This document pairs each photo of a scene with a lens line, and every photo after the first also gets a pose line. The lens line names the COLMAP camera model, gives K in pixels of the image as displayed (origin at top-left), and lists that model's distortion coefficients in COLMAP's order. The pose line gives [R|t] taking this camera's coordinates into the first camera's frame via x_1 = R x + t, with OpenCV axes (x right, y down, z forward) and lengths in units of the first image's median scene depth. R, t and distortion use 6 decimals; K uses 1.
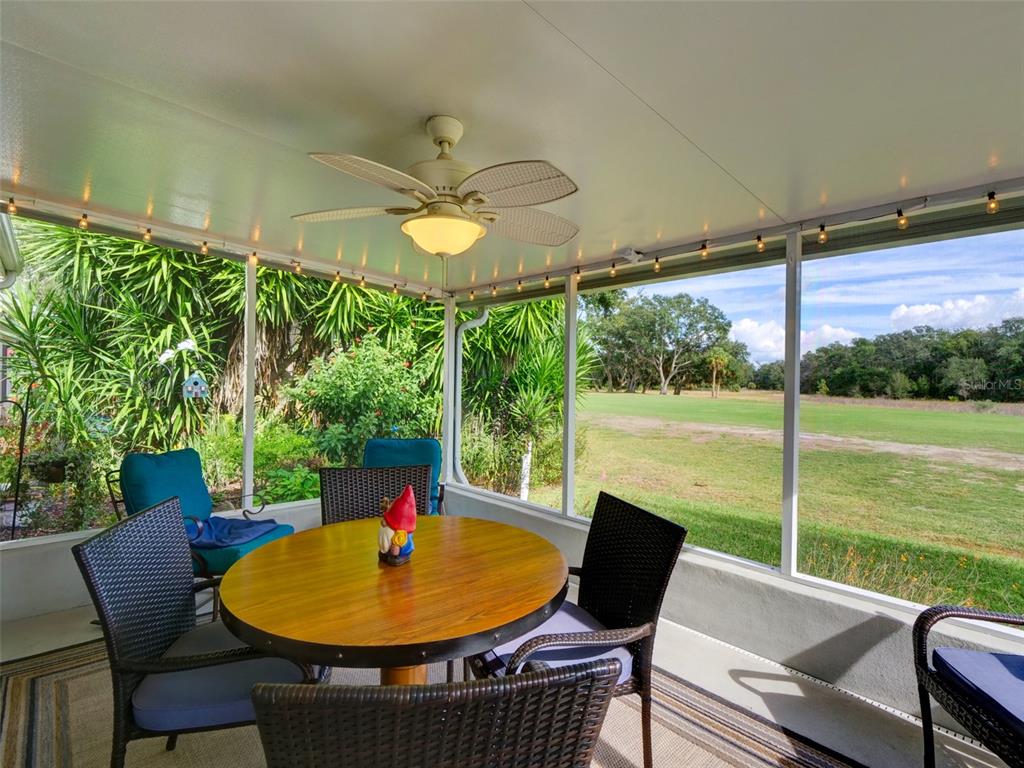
lens RADIAL K [[501.0, 0, 510.8], [0, 501.0, 382.7], [0, 0, 1]] dist [-0.009056, -0.001335]
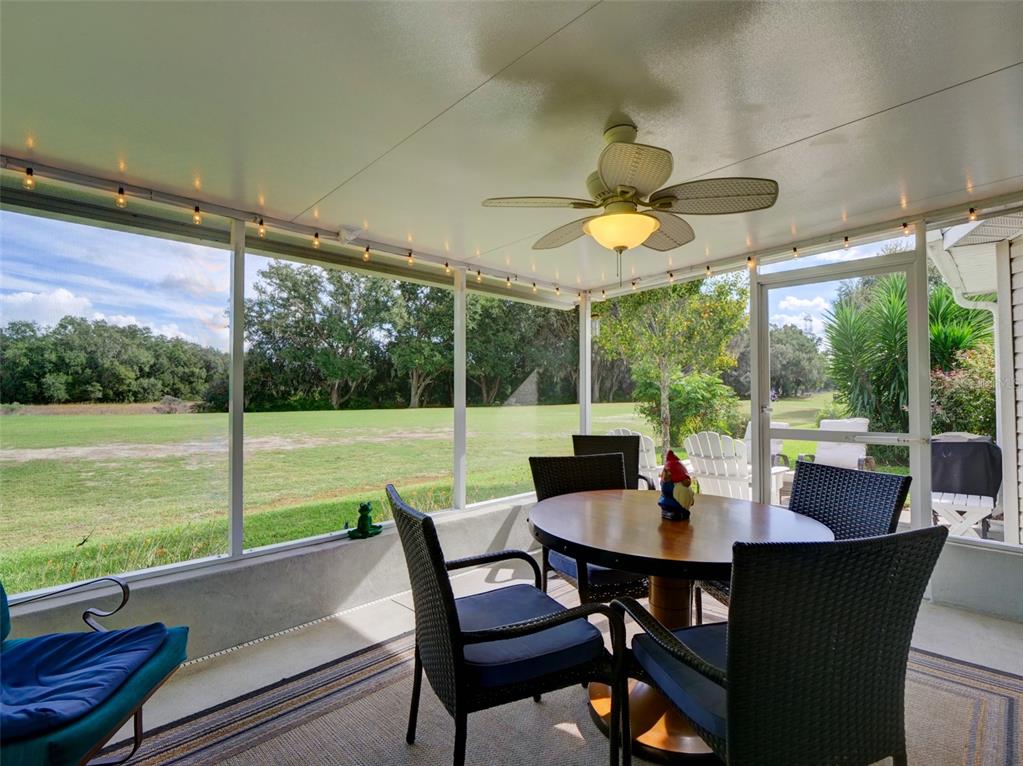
lens RADIAL K [[500.5, 0, 510.3], [0, 500.5, 381.7], [0, 0, 1]] dist [-0.009056, -0.001335]
pose [[-0.024688, 0.007347, 0.999668, -0.602342], [0.000638, 0.999973, -0.007334, 0.023235], [-0.999695, 0.000457, -0.024692, 0.620050]]
